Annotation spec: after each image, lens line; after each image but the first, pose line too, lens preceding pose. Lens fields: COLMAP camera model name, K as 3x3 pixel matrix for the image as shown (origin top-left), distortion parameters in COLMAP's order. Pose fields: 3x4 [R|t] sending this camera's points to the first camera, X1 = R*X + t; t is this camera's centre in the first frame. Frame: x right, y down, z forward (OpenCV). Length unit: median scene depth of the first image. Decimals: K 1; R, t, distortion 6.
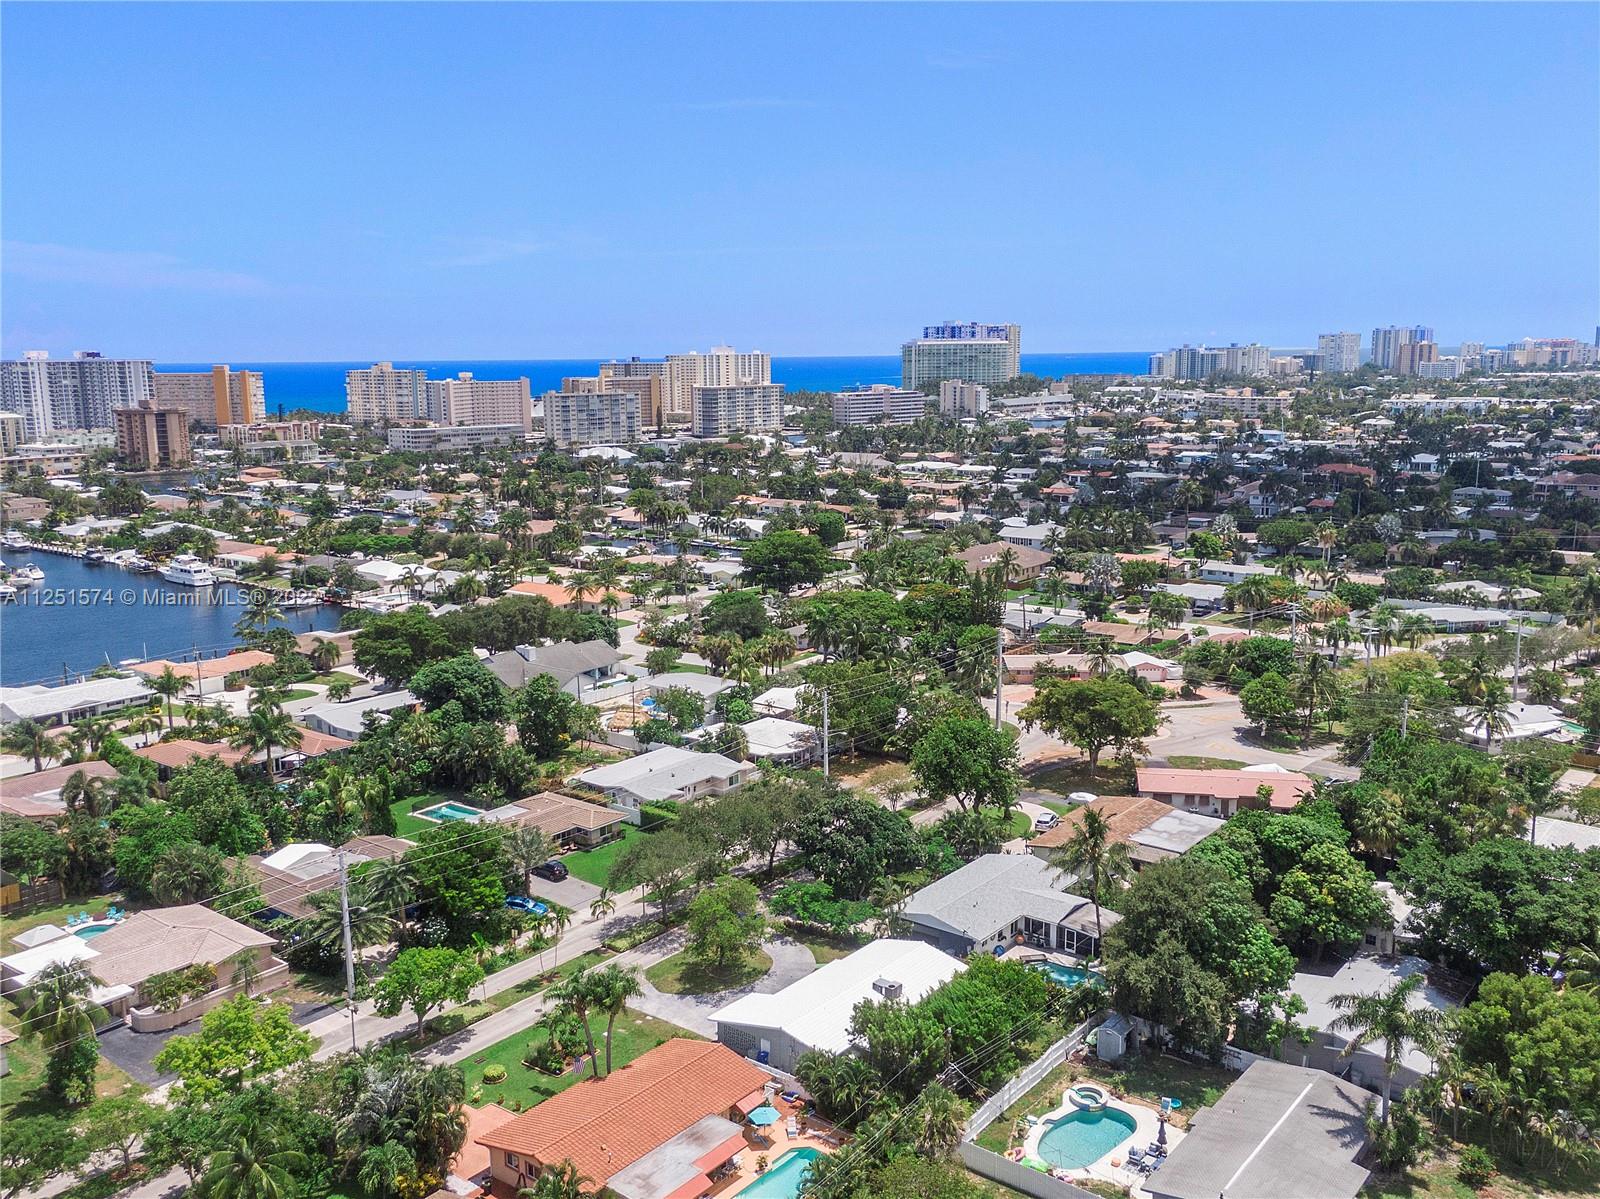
lens RADIAL K [[1382.1, 0, 802.8], [0, 1382.1, 602.1], [0, 0, 1]] dist [0.004149, 0.001185]
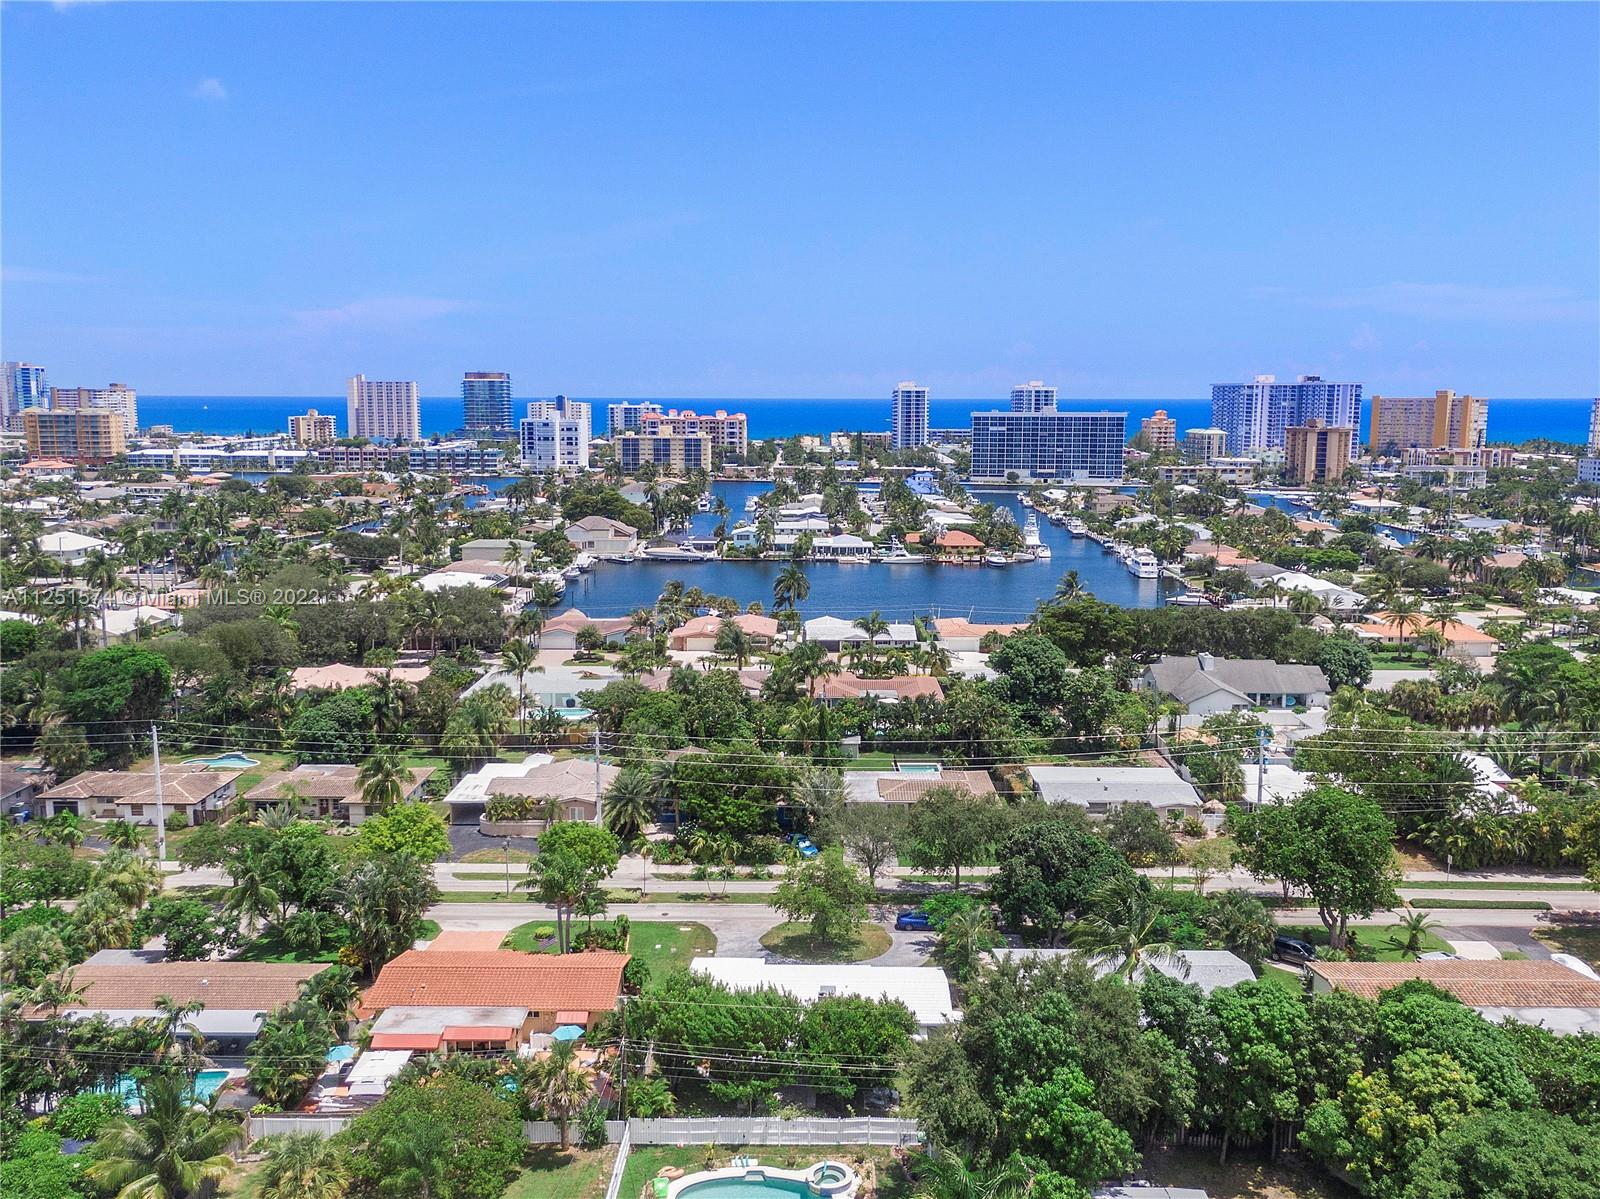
lens RADIAL K [[1382.1, 0, 801.8], [0, 1382.1, 598.4], [0, 0, 1]] dist [0.004149, 0.001185]
pose [[0.612340, 0.122270, -0.781082, 0.117351], [-0.143661, 0.988729, 0.042150, -0.001645], [0.777432, 0.086401, 0.623004, 0.066970]]
